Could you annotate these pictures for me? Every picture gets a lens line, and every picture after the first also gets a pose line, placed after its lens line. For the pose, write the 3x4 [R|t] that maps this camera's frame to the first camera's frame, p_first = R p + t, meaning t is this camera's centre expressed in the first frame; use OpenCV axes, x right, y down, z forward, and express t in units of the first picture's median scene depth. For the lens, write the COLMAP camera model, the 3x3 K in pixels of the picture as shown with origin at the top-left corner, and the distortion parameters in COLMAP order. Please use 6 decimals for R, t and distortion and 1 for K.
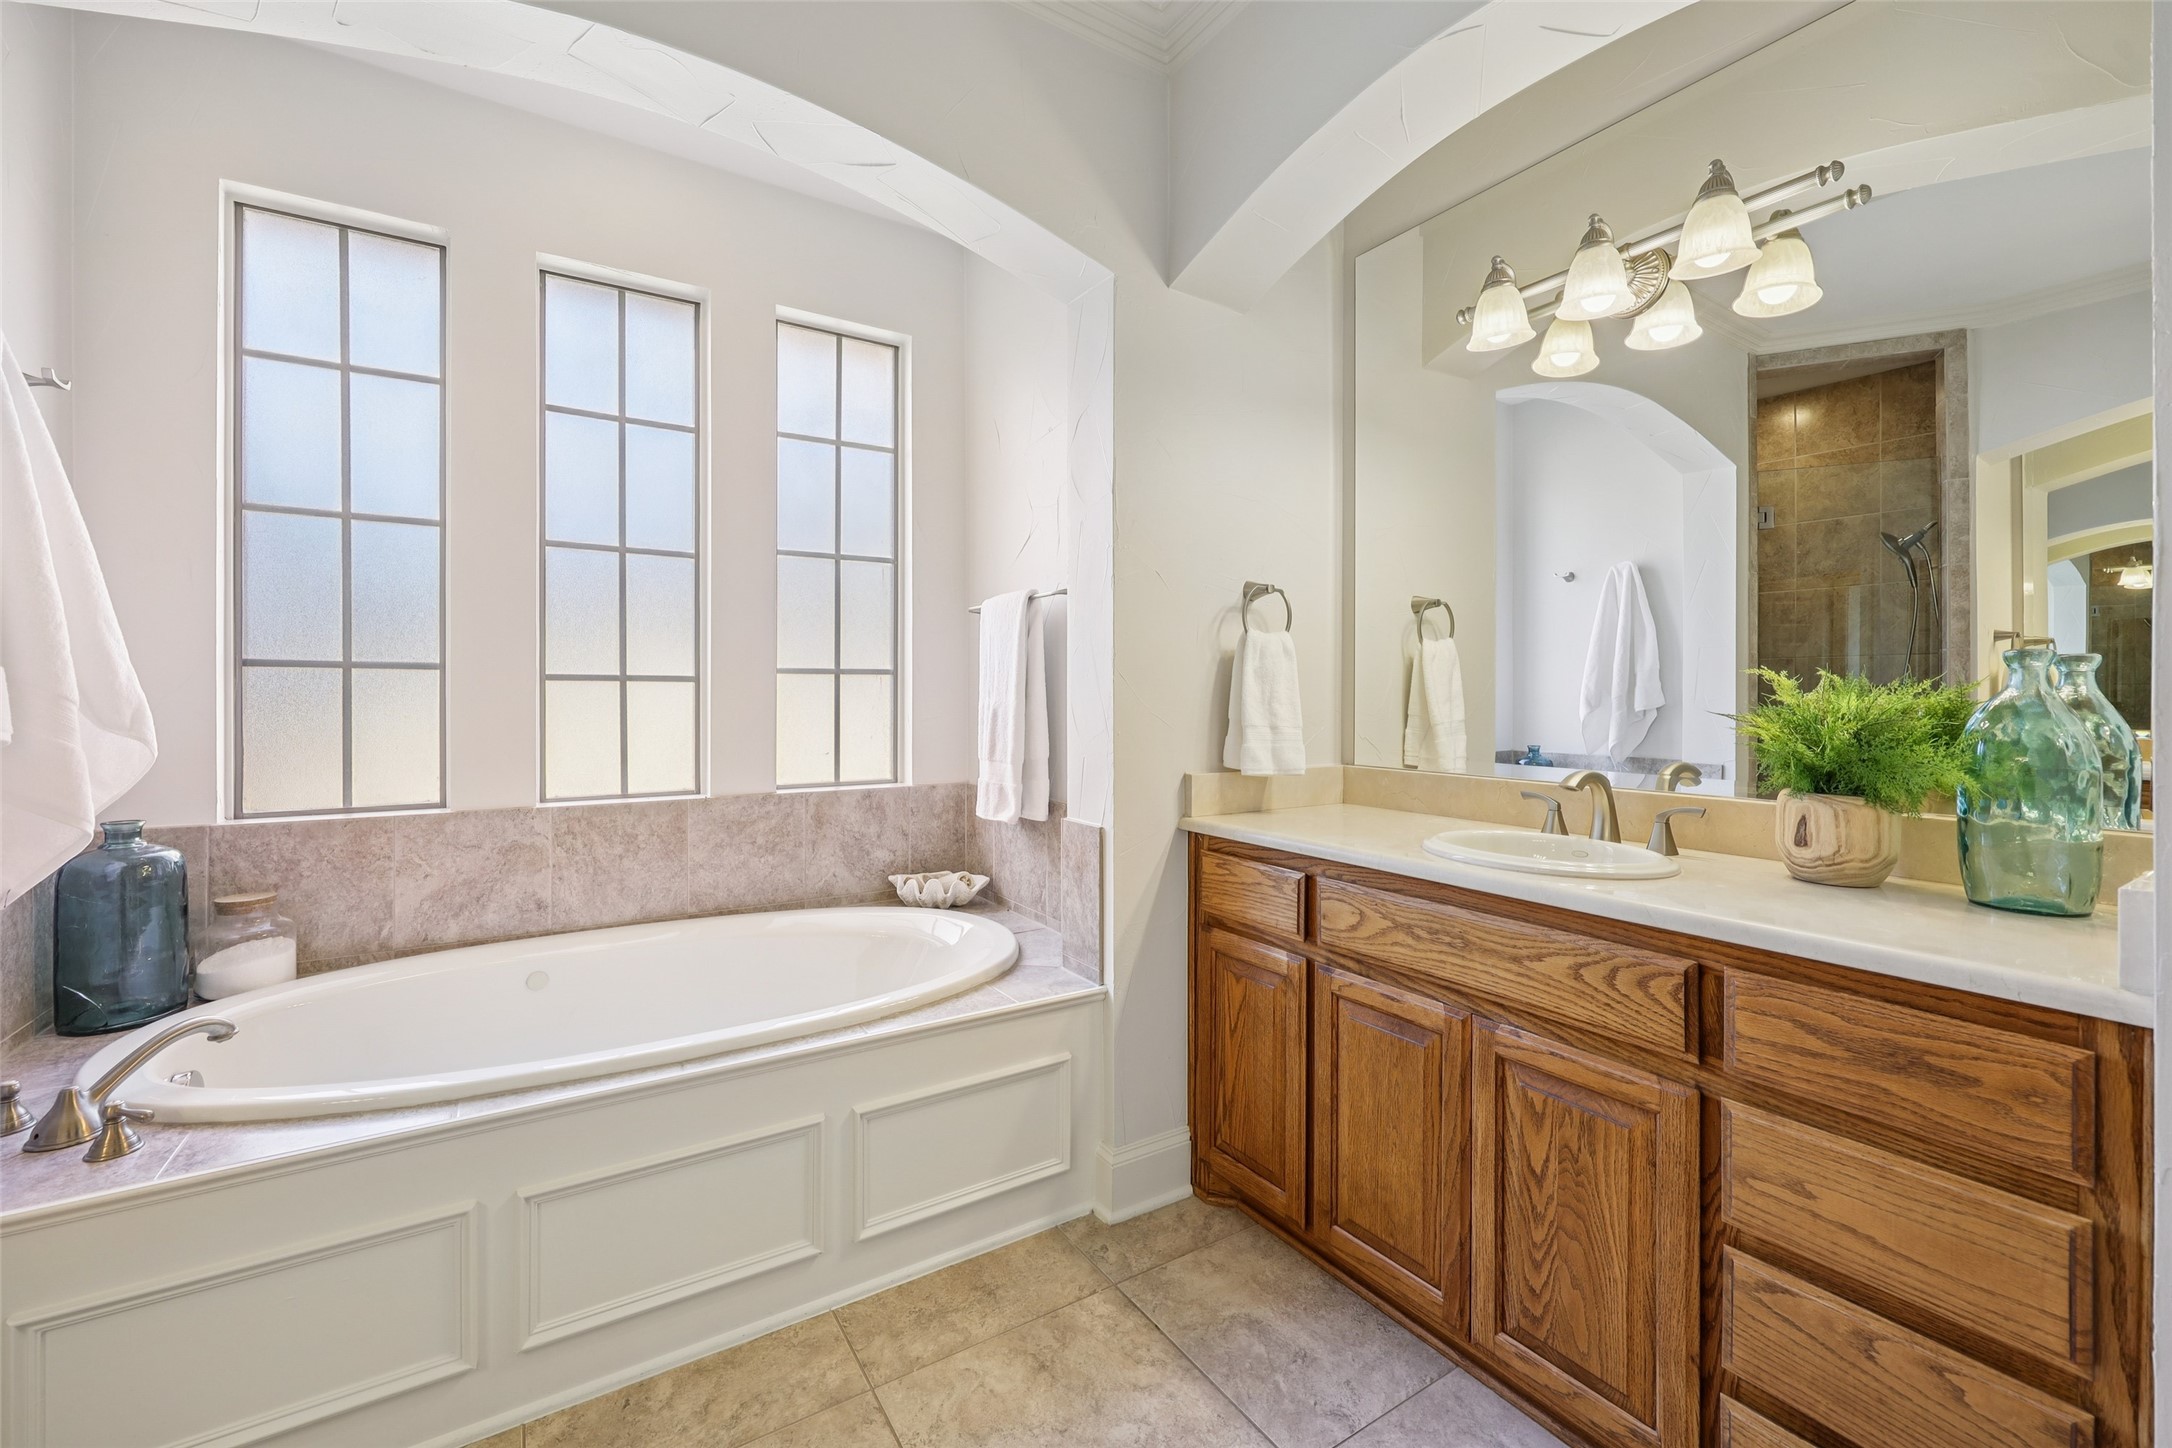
lens RADIAL K [[886.9, 0, 1084.9], [0, 886.9, 702.0], [0, 0, 1]] dist [-0.000437, 0.000215]
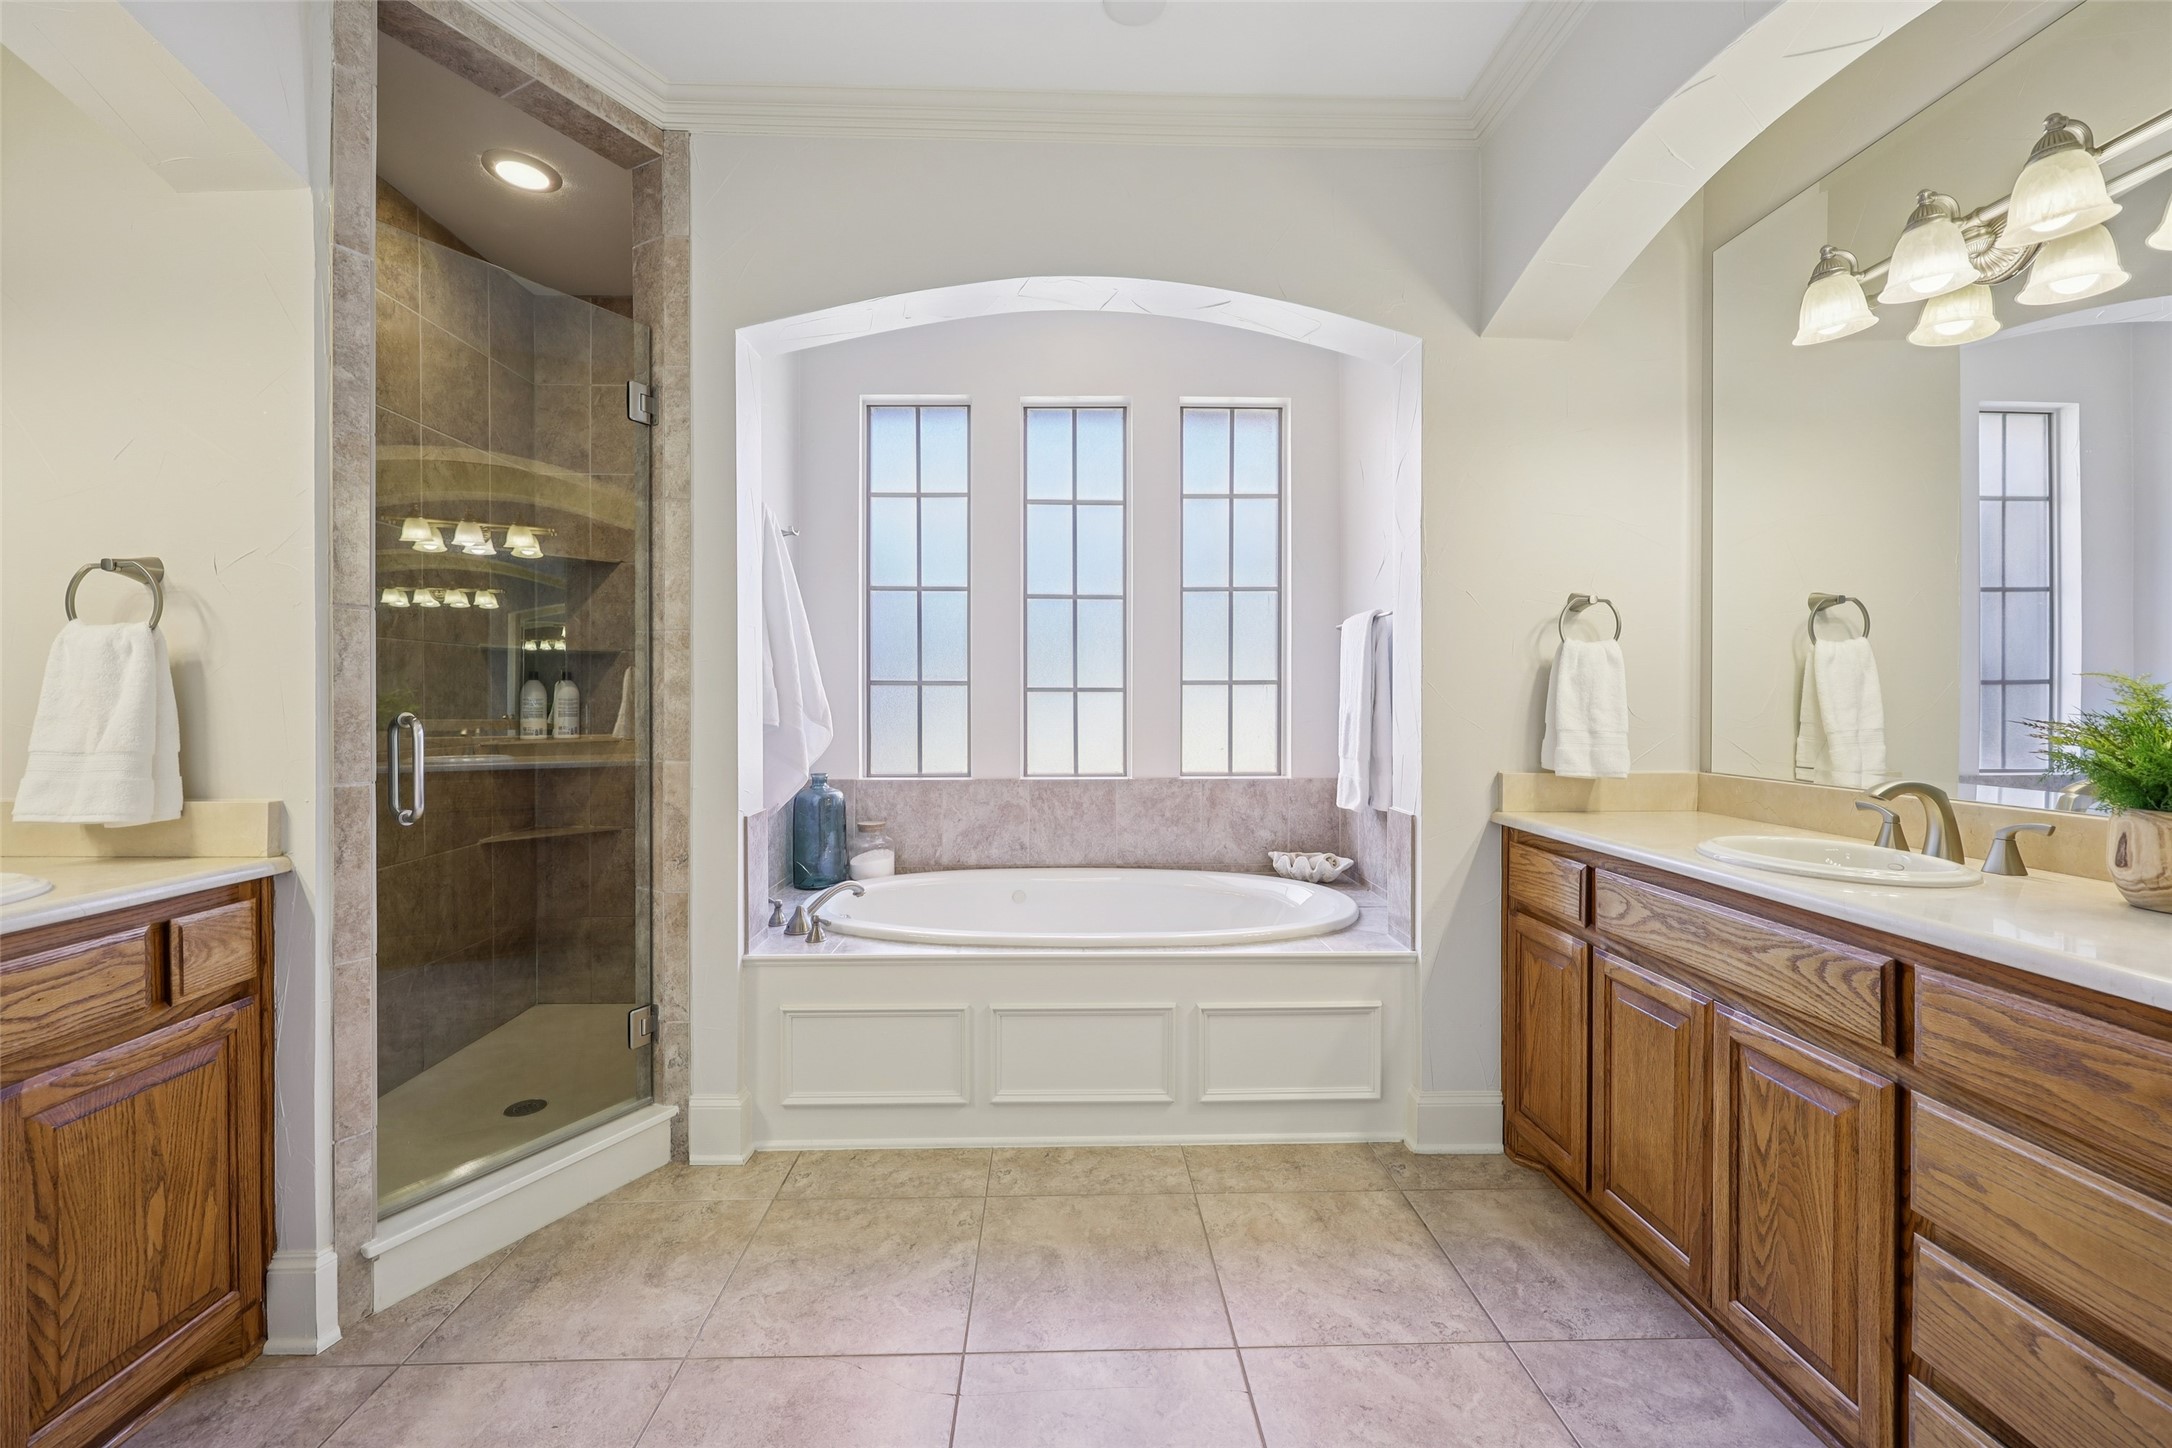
lens RADIAL K [[886.9, 0, 1080.9], [0, 886.9, 713.0], [0, 0, 1]] dist [-0.000437, 0.000215]
pose [[0.857797, 0.004663, -0.513968, 0.266449], [-0.001671, 0.999979, 0.006284, 0.000775], [0.513986, -0.004532, 0.857786, -0.245349]]
